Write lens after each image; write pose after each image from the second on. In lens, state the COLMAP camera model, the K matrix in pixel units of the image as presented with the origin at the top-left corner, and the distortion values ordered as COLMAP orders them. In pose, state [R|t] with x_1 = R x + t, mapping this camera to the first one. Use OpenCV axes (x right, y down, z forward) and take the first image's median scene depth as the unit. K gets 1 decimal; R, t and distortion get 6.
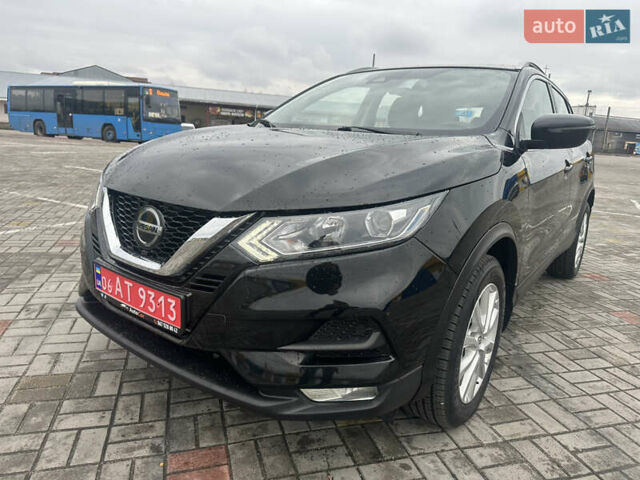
lens RADIAL K [[452.4, 0, 316.7], [0, 452.4, 238.0], [0, 0, 1]] dist [0.022727, -0.022874]
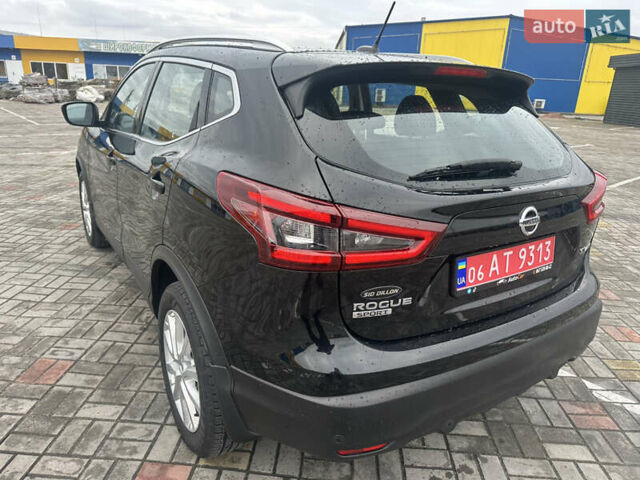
lens RADIAL K [[452.4, 0, 320.8], [0, 452.4, 237.5], [0, 0, 1]] dist [0.022727, -0.022874]
pose [[-0.336682, 0.229931, -0.913114, 2.009586], [-0.270404, 0.905274, 0.327660, -0.666764], [0.901957, 0.357227, -0.242615, 2.595677]]
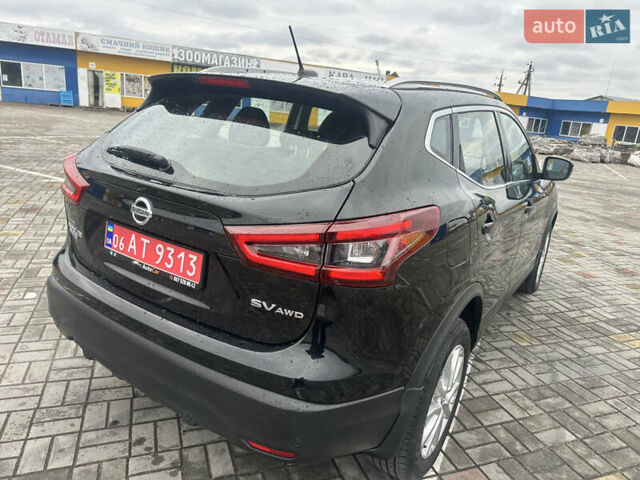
lens RADIAL K [[452.4, 0, 319.3], [0, 452.4, 238.0], [0, 0, 1]] dist [0.022727, -0.022874]
pose [[-0.986570, -0.126654, -0.103140, 0.895542], [-0.160841, 0.863294, 0.478387, -0.943771], [0.028451, 0.488552, -0.872071, 3.495613]]
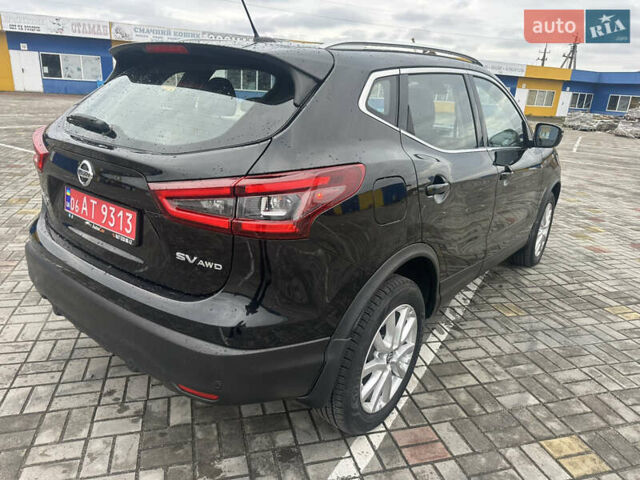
lens RADIAL K [[452.4, 0, 318.7], [0, 452.4, 241.0], [0, 0, 1]] dist [0.022727, -0.022874]
pose [[-0.992741, -0.117097, -0.027440, 0.688455], [-0.114056, 0.844235, 0.523697, -0.941765], [-0.038157, 0.523025, -0.851463, 3.546757]]
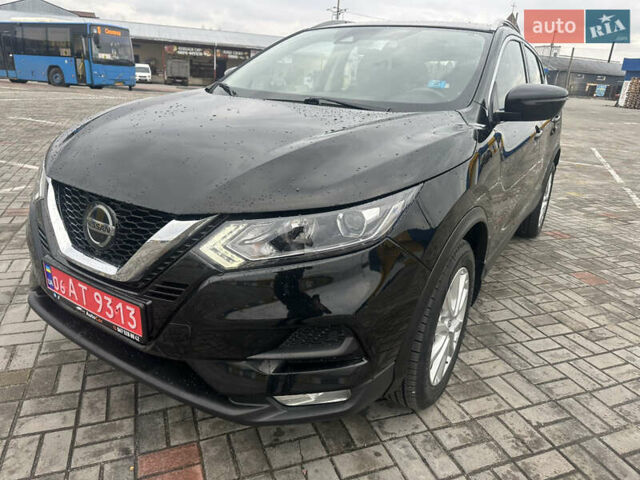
lens RADIAL K [[452.4, 0, 316.7], [0, 452.4, 238.0], [0, 0, 1]] dist [0.022727, -0.022874]
pose [[0.997226, -0.025316, 0.070000, -0.000210], [0.016773, 0.992627, 0.120039, -0.087976], [-0.072522, -0.118532, 0.990298, 0.050427]]
